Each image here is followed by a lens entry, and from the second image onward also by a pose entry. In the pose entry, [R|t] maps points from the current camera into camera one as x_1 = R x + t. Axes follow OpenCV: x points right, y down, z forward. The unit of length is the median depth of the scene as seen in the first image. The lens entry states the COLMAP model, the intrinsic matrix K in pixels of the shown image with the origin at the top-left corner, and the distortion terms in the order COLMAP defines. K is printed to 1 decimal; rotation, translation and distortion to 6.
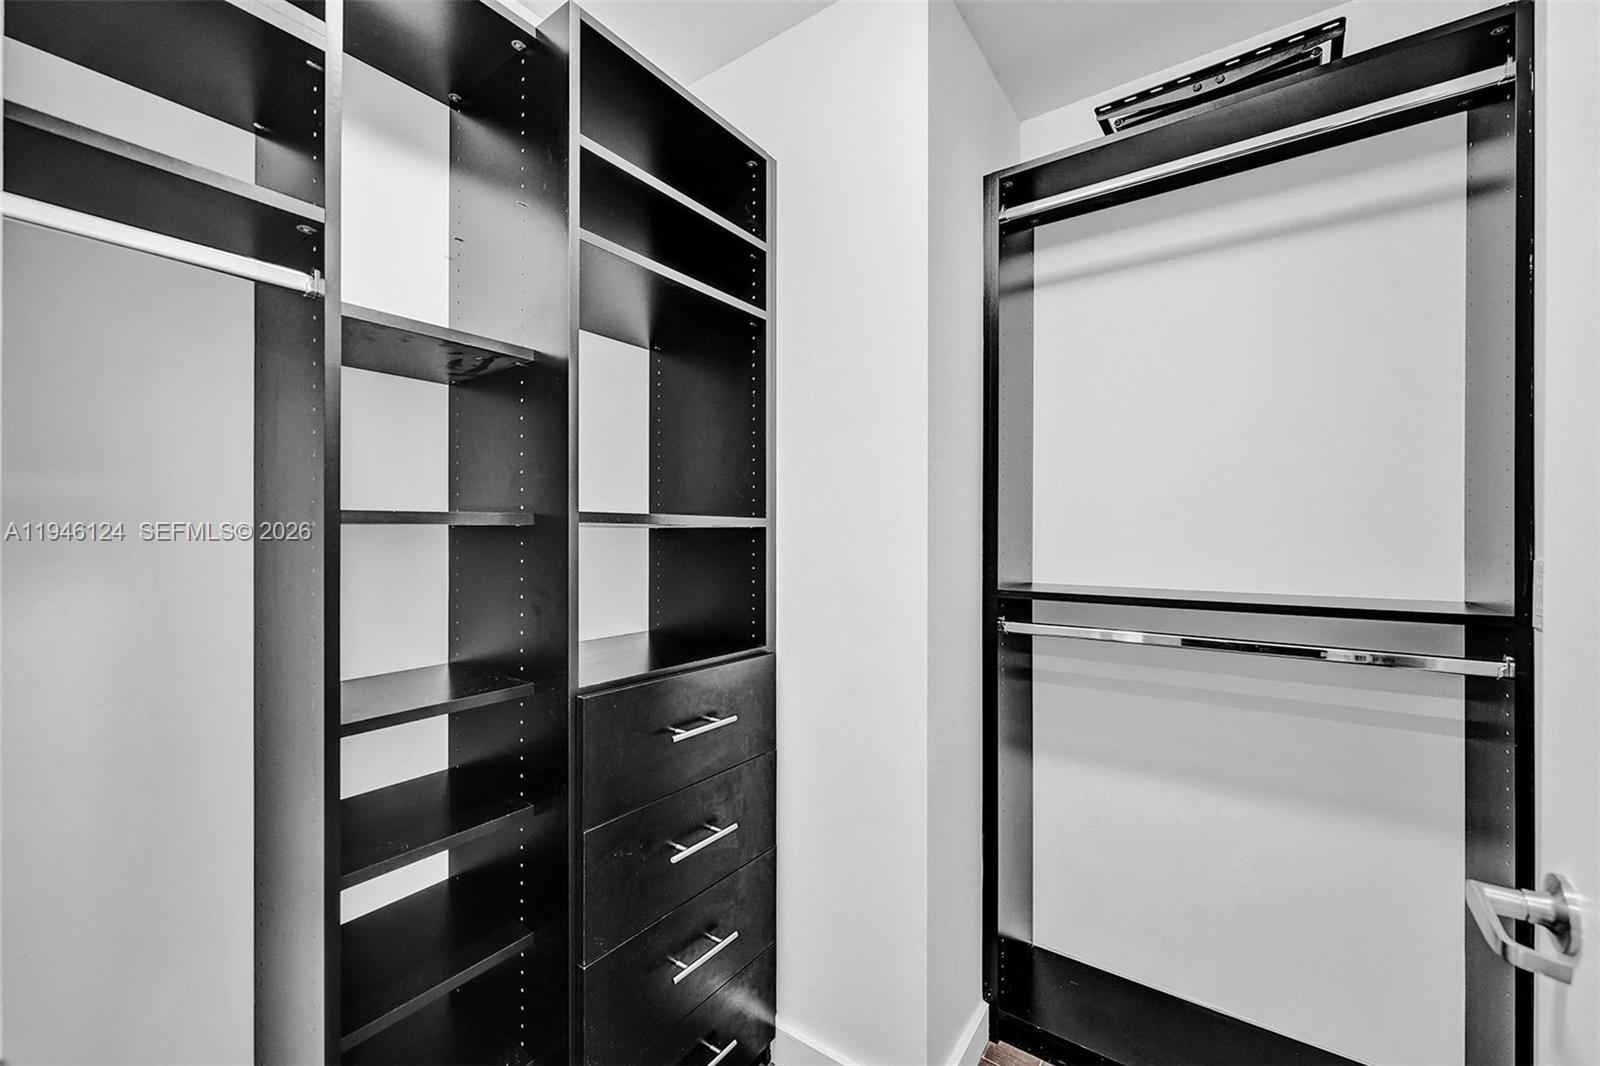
lens RADIAL K [[624.8, 0, 801.3], [0, 624.8, 526.5], [0, 0, 1]] dist [0.000805, -0.002905]
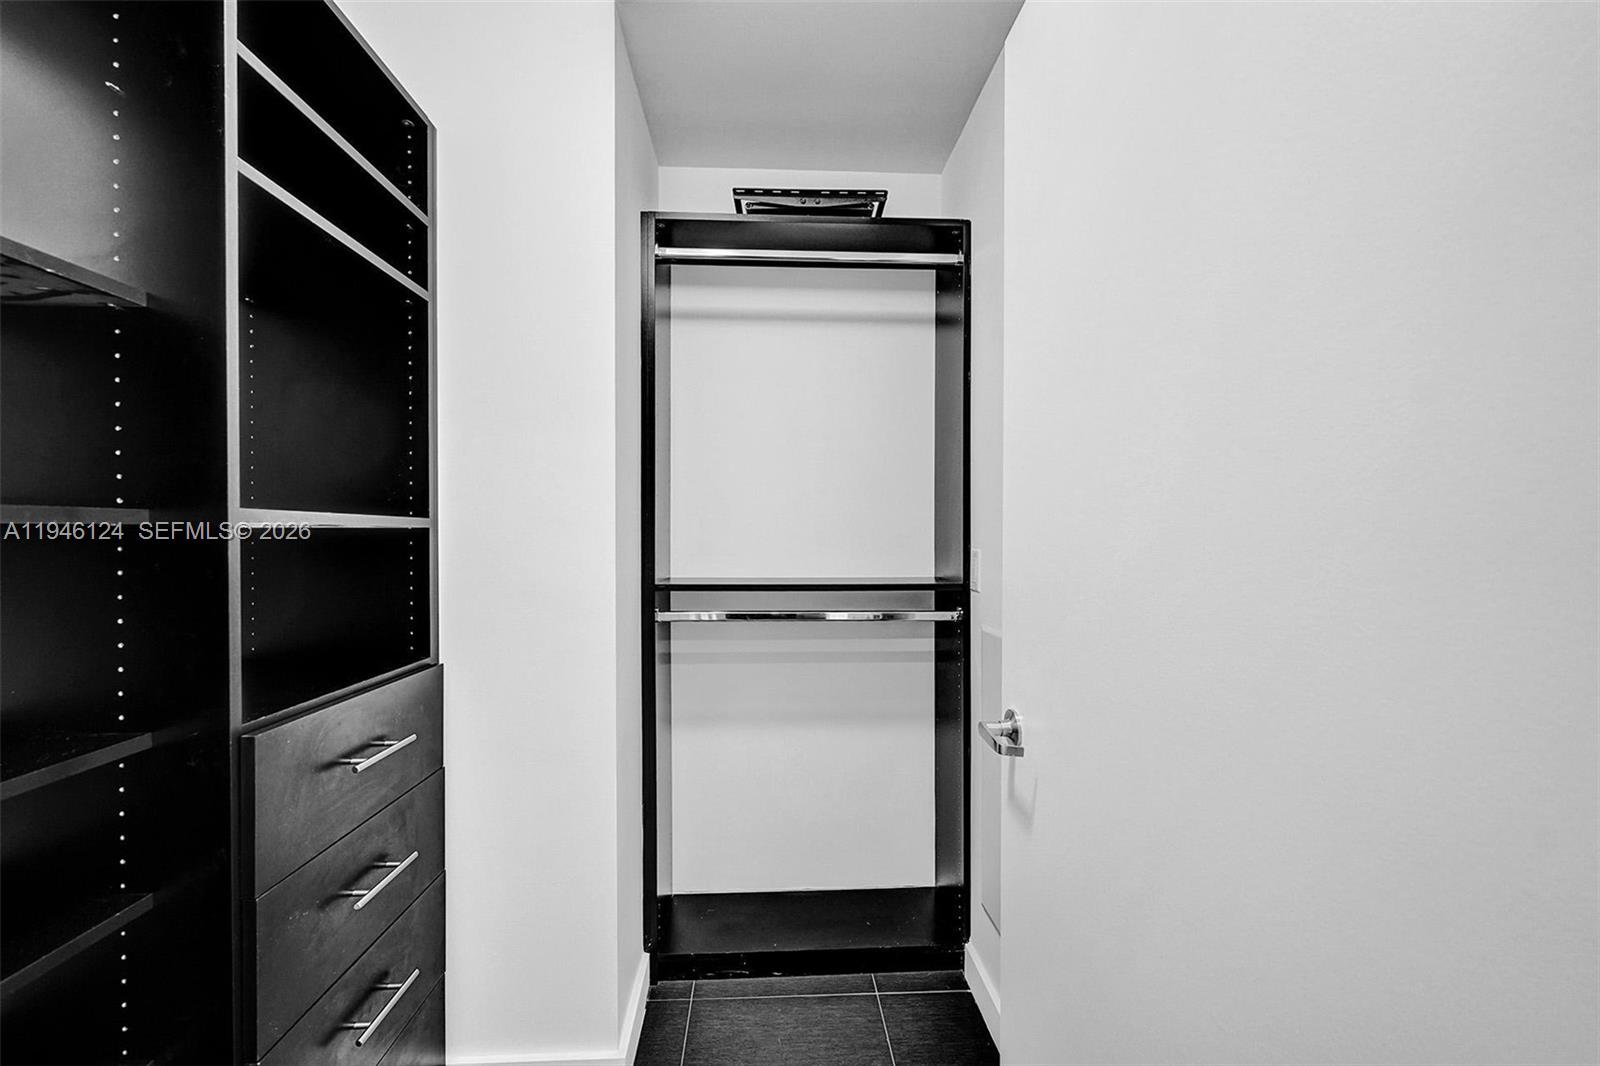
lens RADIAL K [[624.8, 0, 801.3], [0, 624.8, 526.5], [0, 0, 1]] dist [0.000805, -0.002905]
pose [[0.787760, 0.006100, 0.615952, -0.188726], [-0.004774, 0.999981, -0.003798, 0.000084], [-0.615964, 0.000051, 0.787775, -0.055401]]
